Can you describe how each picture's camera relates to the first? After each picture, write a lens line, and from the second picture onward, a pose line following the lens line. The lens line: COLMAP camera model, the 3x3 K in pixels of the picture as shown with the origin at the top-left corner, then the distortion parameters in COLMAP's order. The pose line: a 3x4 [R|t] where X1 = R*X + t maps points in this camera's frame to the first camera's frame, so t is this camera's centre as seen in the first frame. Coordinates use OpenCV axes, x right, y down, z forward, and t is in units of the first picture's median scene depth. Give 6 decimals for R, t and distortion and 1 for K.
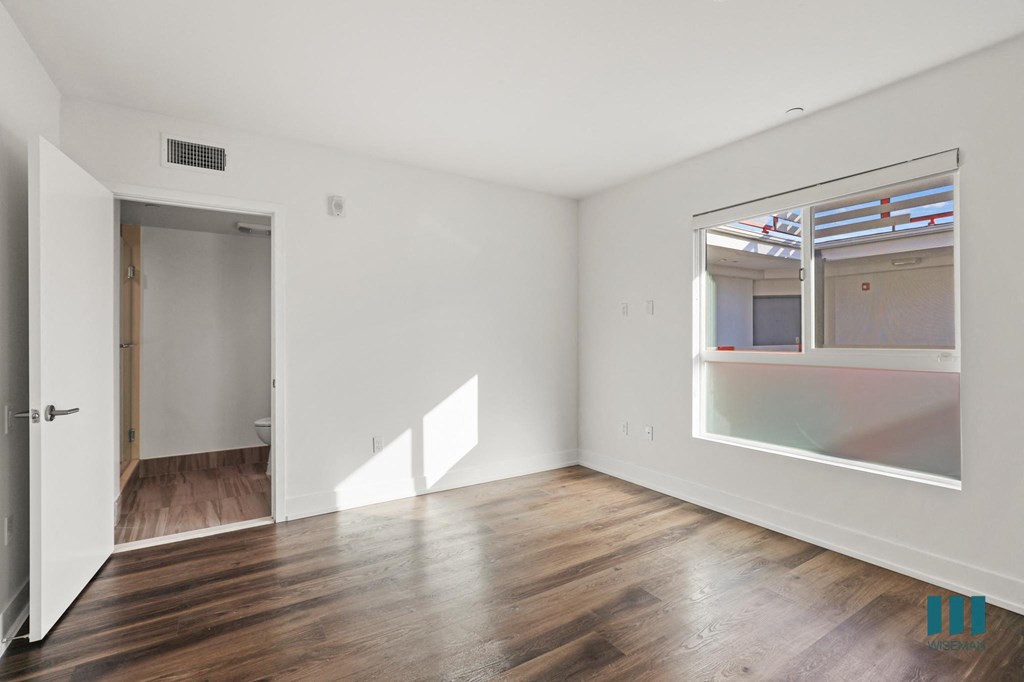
lens RADIAL K [[473.7, 0, 514.8], [0, 473.7, 337.6], [0, 0, 1]] dist [-0.010676, 0.000970]
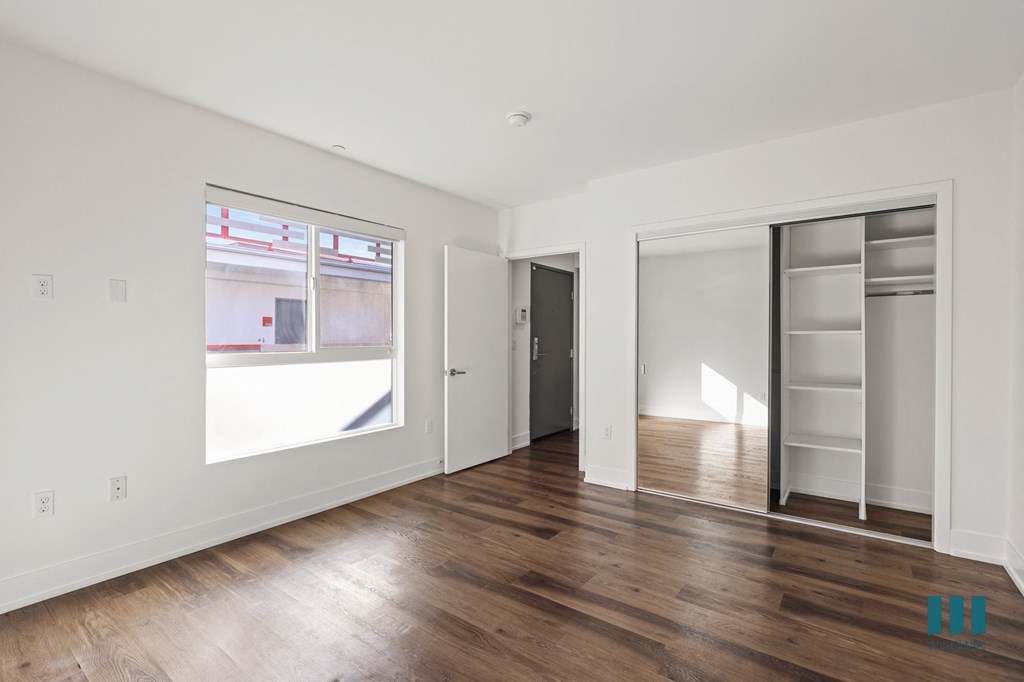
lens RADIAL K [[473.7, 0, 515.2], [0, 473.7, 337.4], [0, 0, 1]] dist [-0.010676, 0.000970]
pose [[-0.347274, 0.000872, 0.937763, -0.554760], [-0.000093, 1.000000, -0.000964, -0.000102], [-0.937764, -0.000422, -0.347273, 0.815051]]
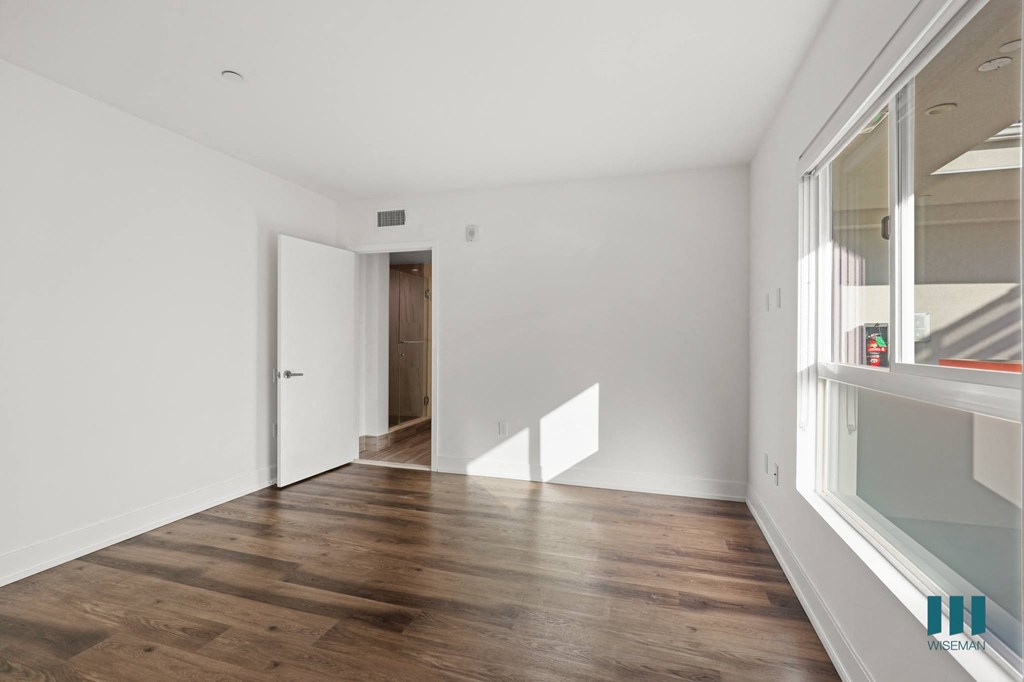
lens RADIAL K [[473.7, 0, 514.0], [0, 473.7, 341.1], [0, 0, 1]] dist [-0.010676, 0.000970]
pose [[0.634314, 0.011326, -0.772992, 0.654397], [-0.009617, 0.999931, 0.006760, -0.000099], [0.773015, 0.003146, 0.634380, 0.277858]]
